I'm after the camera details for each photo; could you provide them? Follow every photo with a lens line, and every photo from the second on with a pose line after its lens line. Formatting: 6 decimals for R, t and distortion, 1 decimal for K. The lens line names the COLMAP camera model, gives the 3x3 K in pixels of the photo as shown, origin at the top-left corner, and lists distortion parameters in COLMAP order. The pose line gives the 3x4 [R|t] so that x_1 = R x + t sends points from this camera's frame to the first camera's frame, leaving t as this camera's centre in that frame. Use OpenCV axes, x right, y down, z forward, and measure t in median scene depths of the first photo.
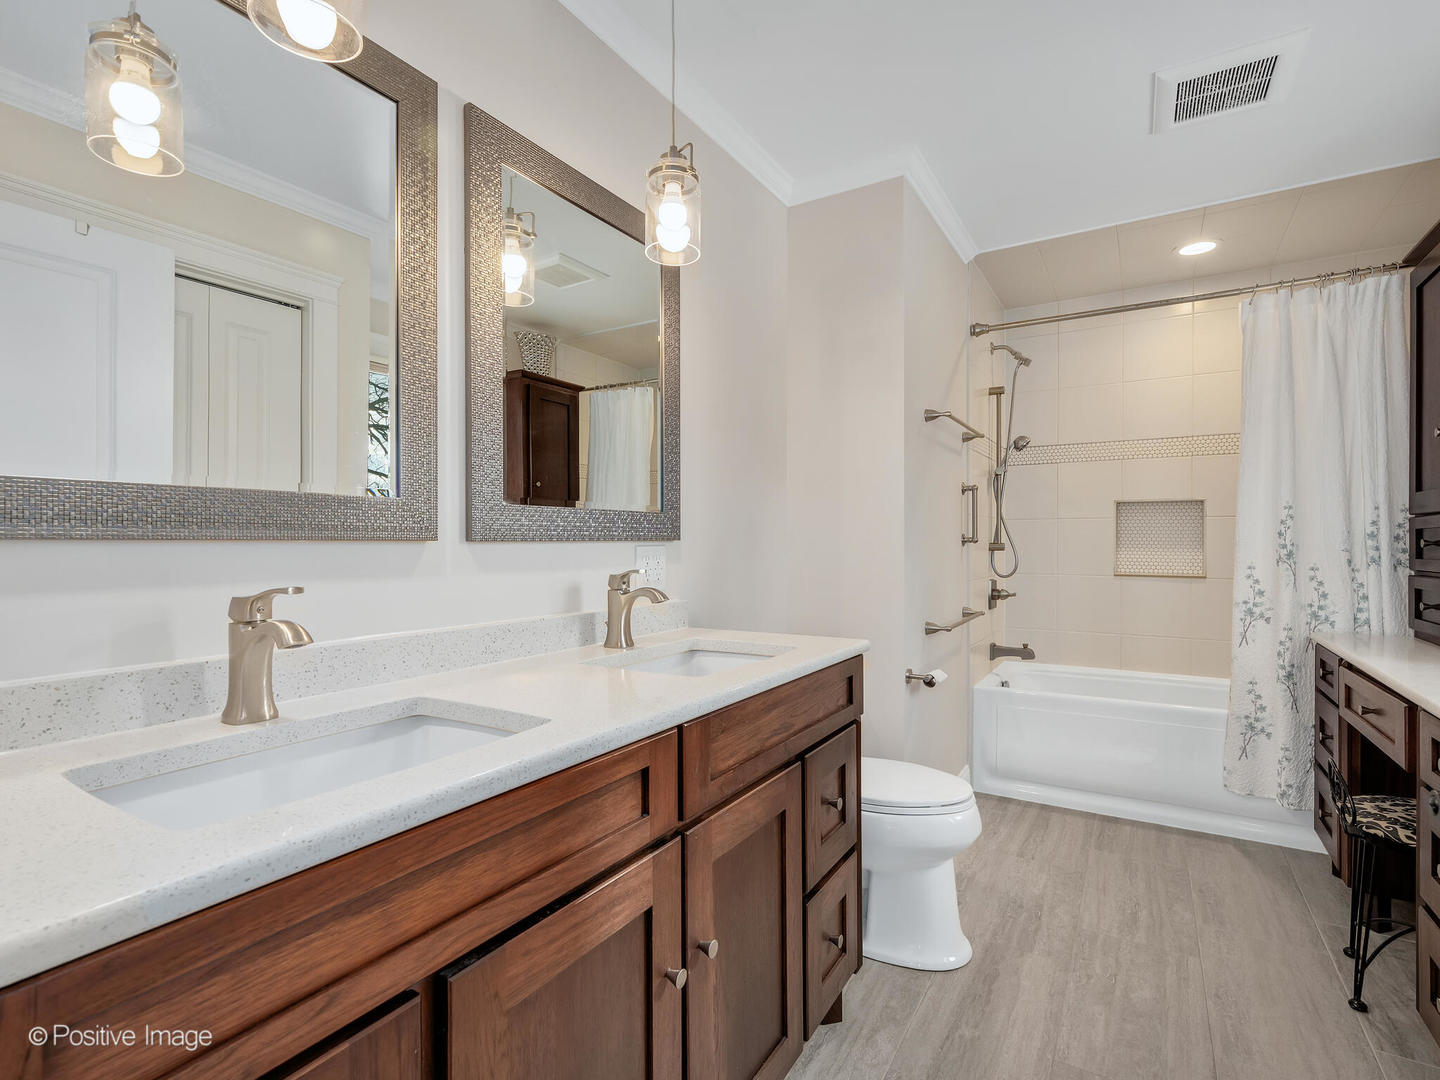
lens RADIAL K [[688.0, 0, 727.0], [0, 688.0, 539.3], [0, 0, 1]] dist [-0.001133, -0.000227]
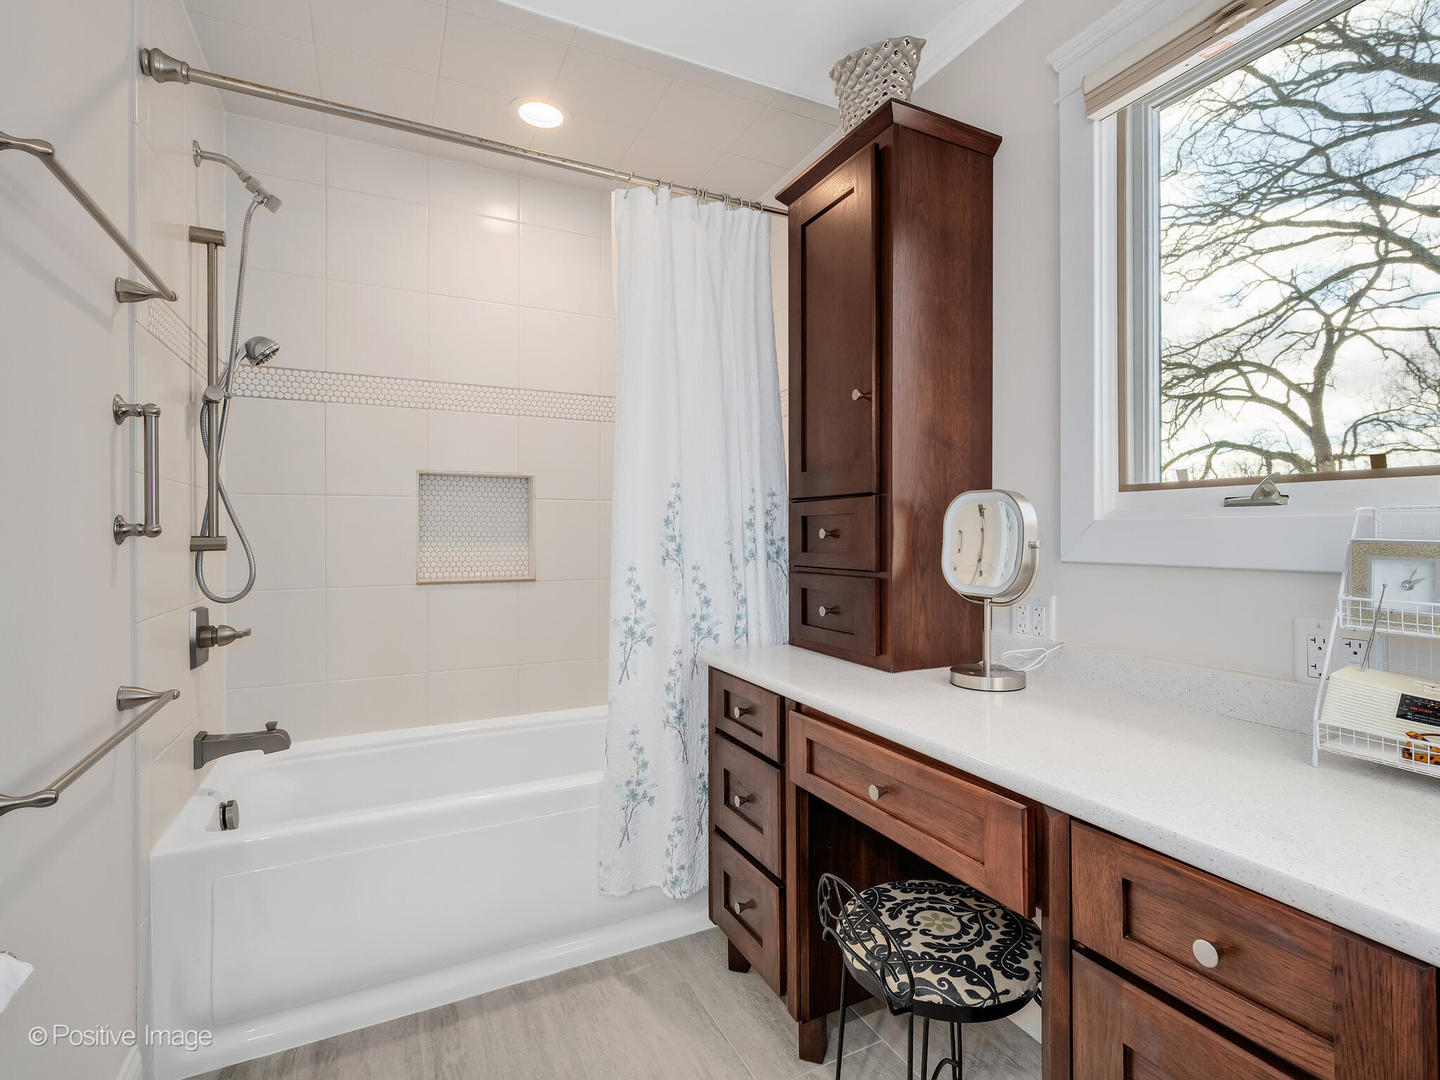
lens RADIAL K [[688.0, 0, 727.2], [0, 688.0, 533.3], [0, 0, 1]] dist [-0.001133, -0.000227]
pose [[0.517038, -0.004334, 0.855952, 0.184261], [-0.000023, 0.999987, 0.005077, 0.001060], [-0.855963, -0.002645, 0.517031, 0.484792]]
